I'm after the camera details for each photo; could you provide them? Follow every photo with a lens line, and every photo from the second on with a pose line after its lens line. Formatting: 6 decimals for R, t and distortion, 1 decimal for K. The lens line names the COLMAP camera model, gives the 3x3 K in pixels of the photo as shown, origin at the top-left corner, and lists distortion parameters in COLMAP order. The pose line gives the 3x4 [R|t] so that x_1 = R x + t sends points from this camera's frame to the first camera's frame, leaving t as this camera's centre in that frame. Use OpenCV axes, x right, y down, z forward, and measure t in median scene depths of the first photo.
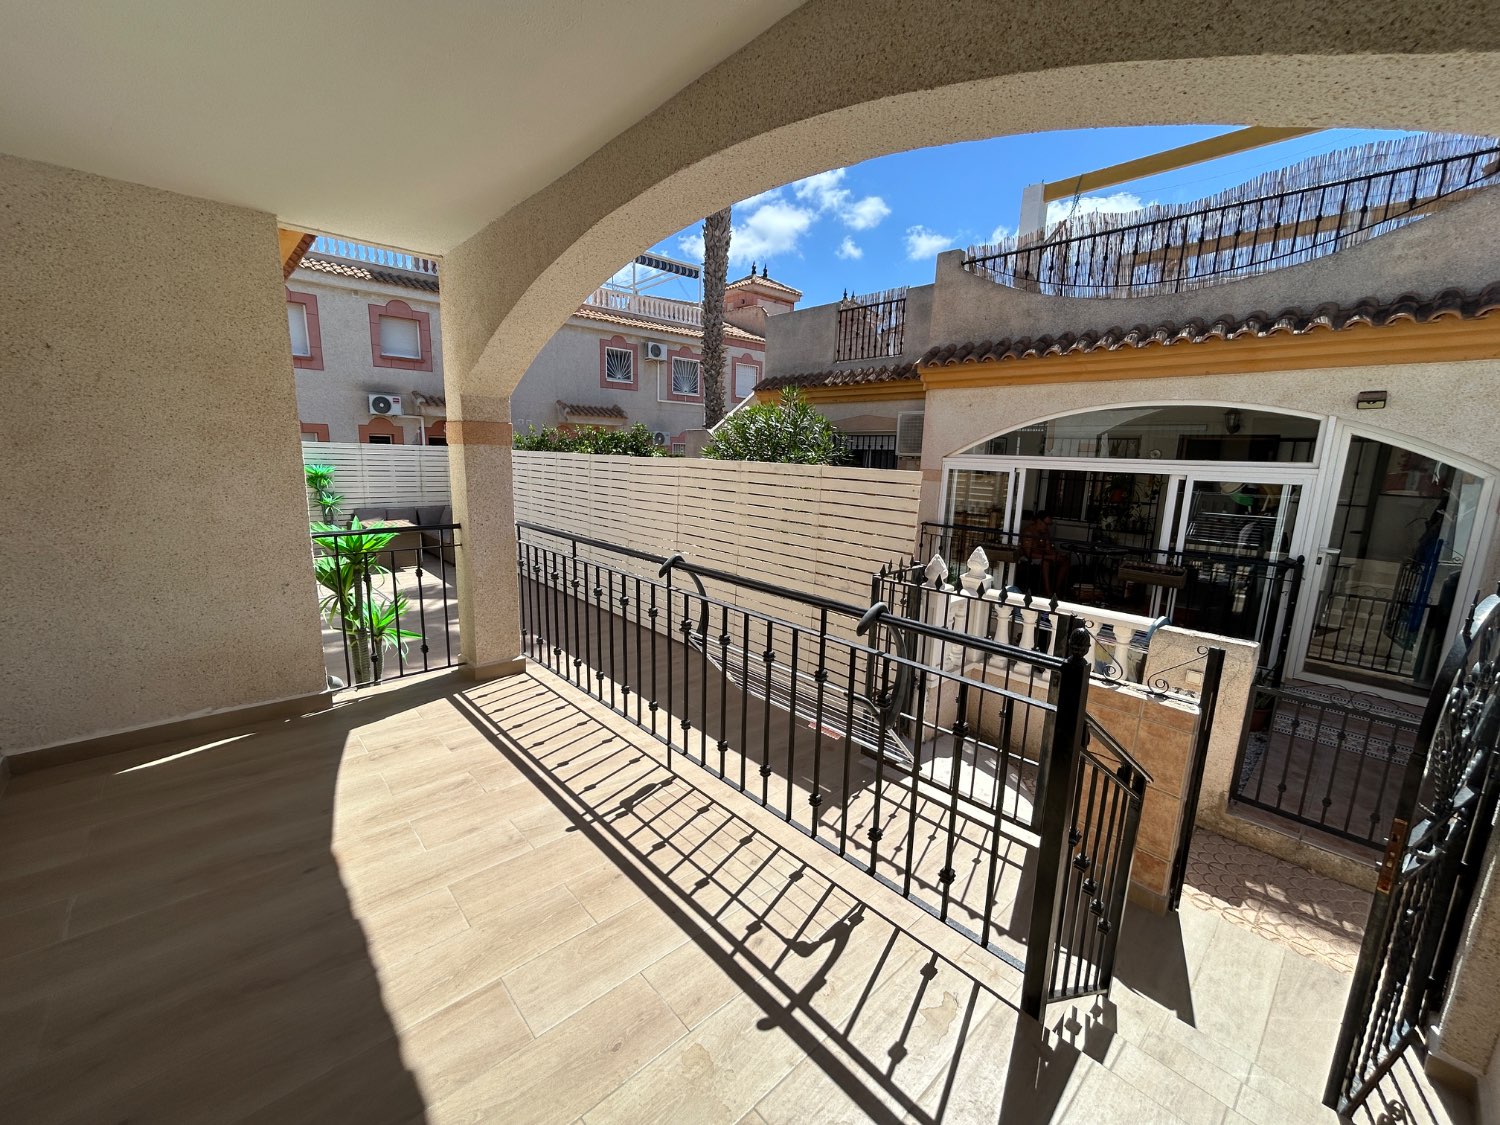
lens RADIAL K [[607.1, 0, 746.3], [0, 607.1, 564.3], [0, 0, 1]] dist [-0.002359, 0.000828]
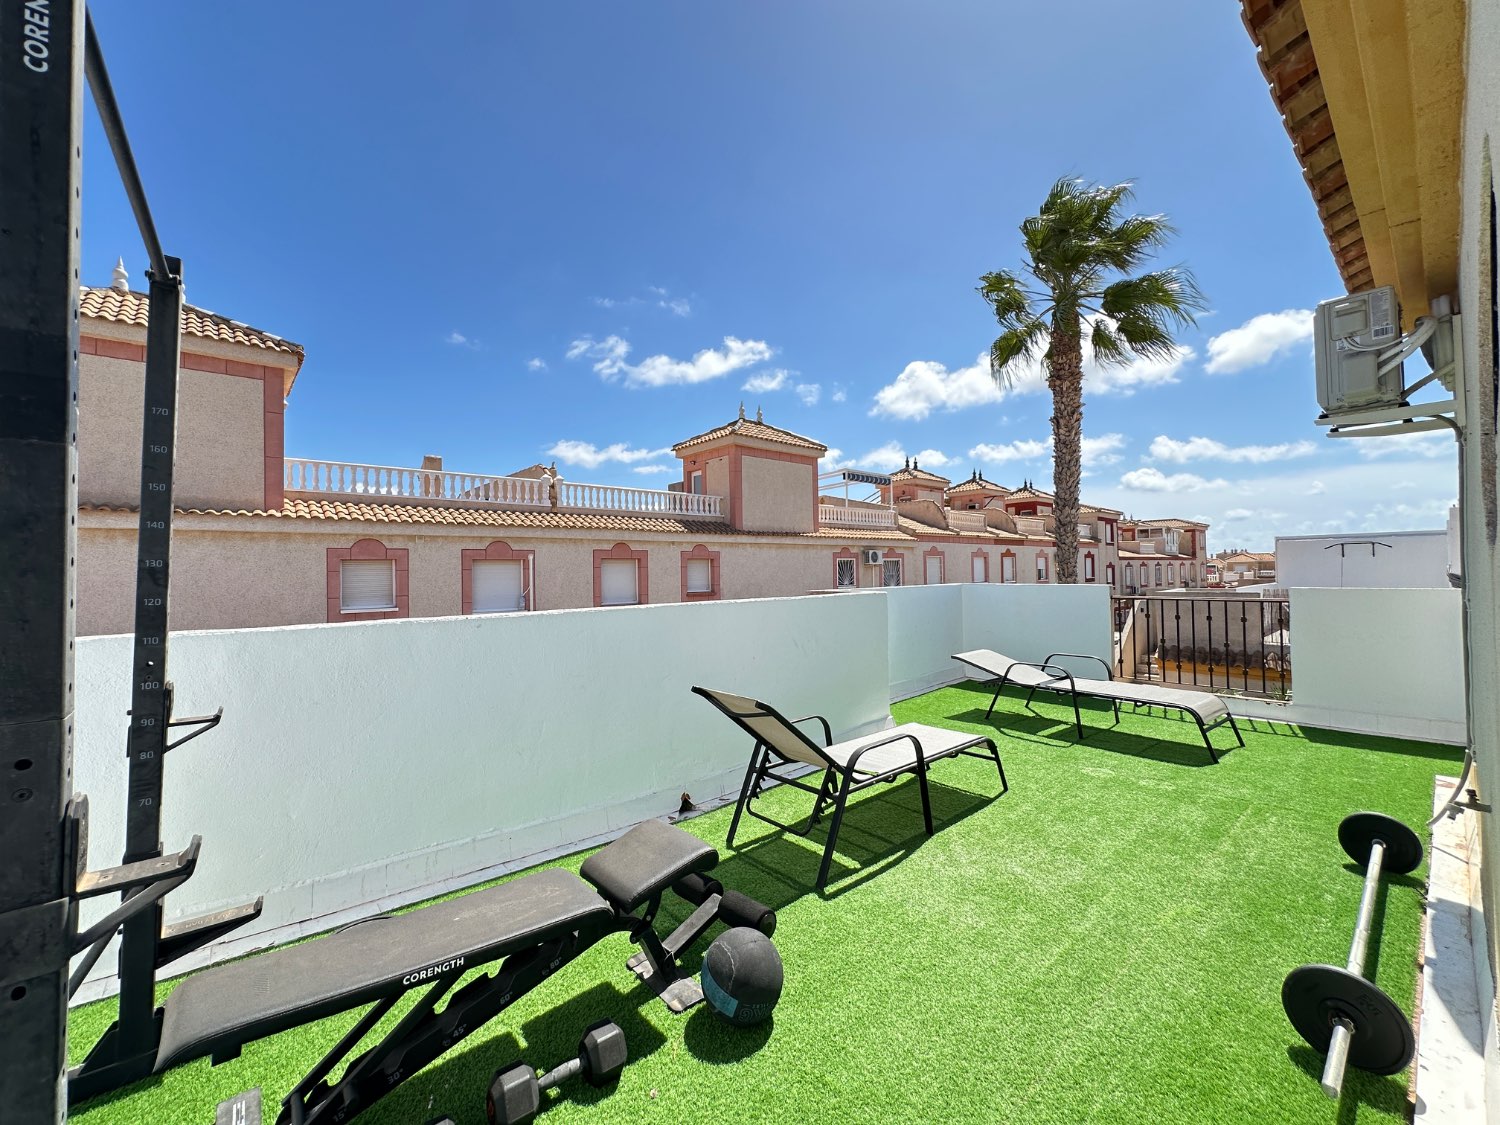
lens RADIAL K [[596.7, 0, 721.3], [0, 596.7, 541.4], [0, 0, 1]] dist [-0.001005, -0.000067]
pose [[0.998472, -0.037947, -0.040180, -0.394503], [0.028514, 0.976492, -0.213660, -0.161707], [0.047343, 0.212188, 0.976081, -0.078851]]
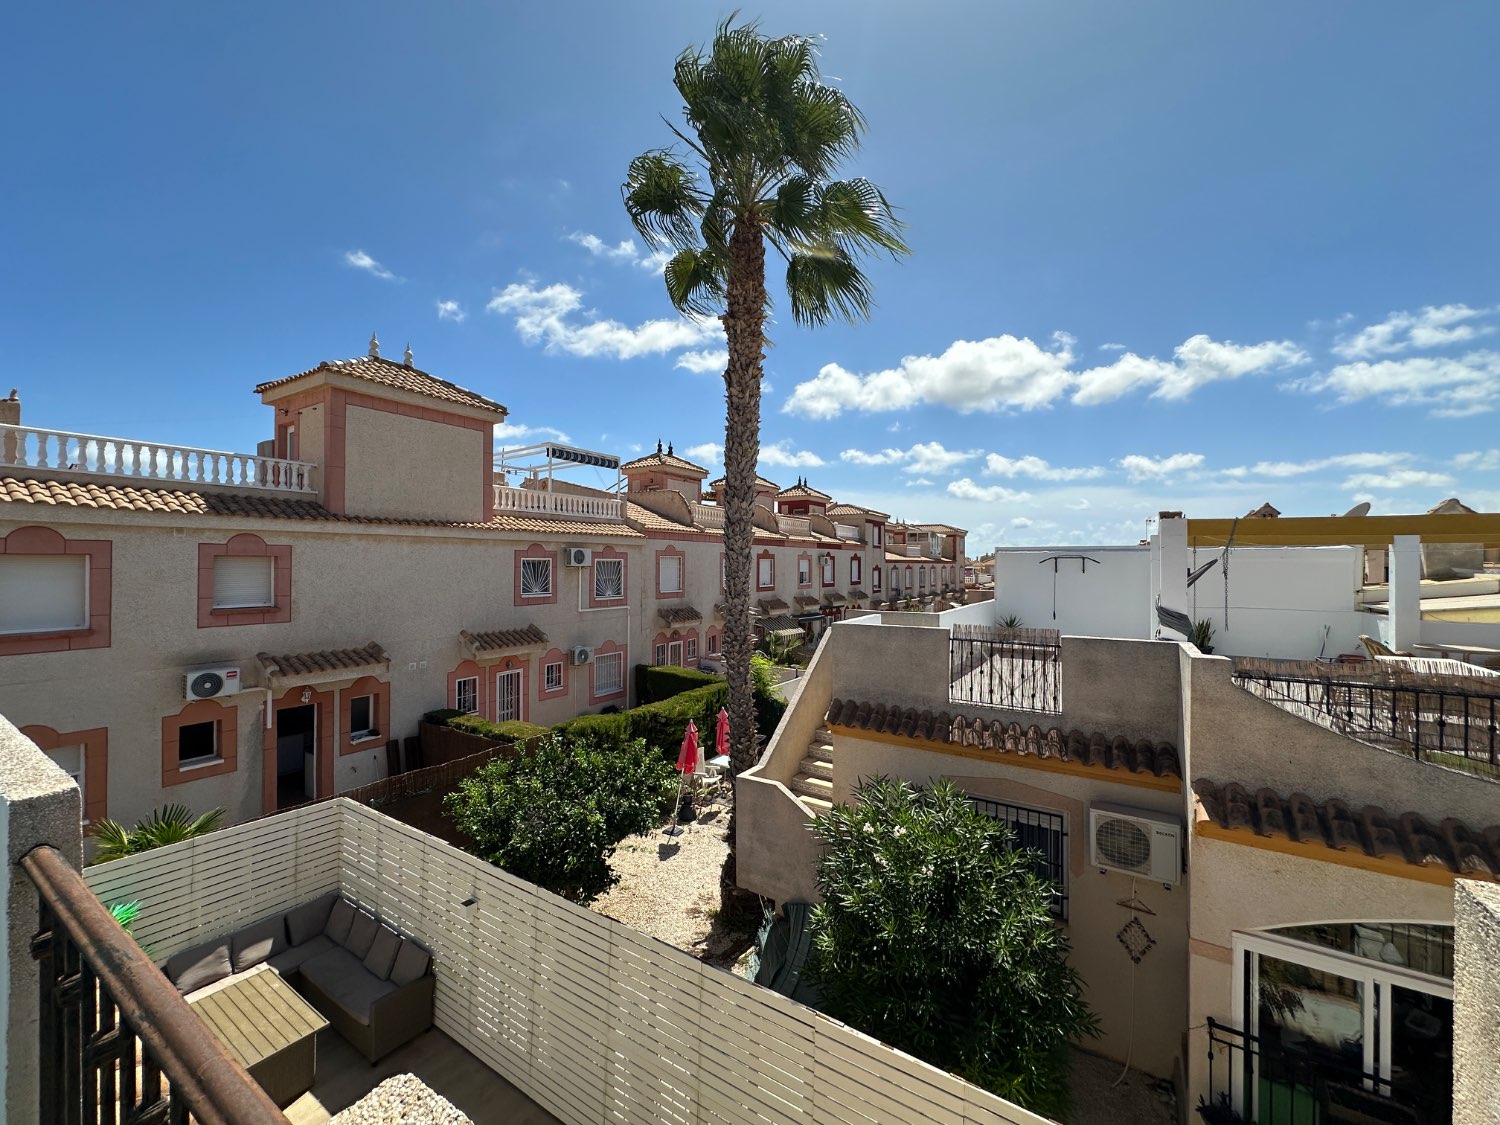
lens RADIAL K [[596.7, 0, 741.4], [0, 596.7, 550.7], [0, 0, 1]] dist [-0.001005, -0.000067]
pose [[0.966148, -0.024356, 0.256836, -0.148294], [0.073582, 0.980197, -0.183845, -0.193960], [-0.247273, 0.196520, 0.948808, 0.142150]]
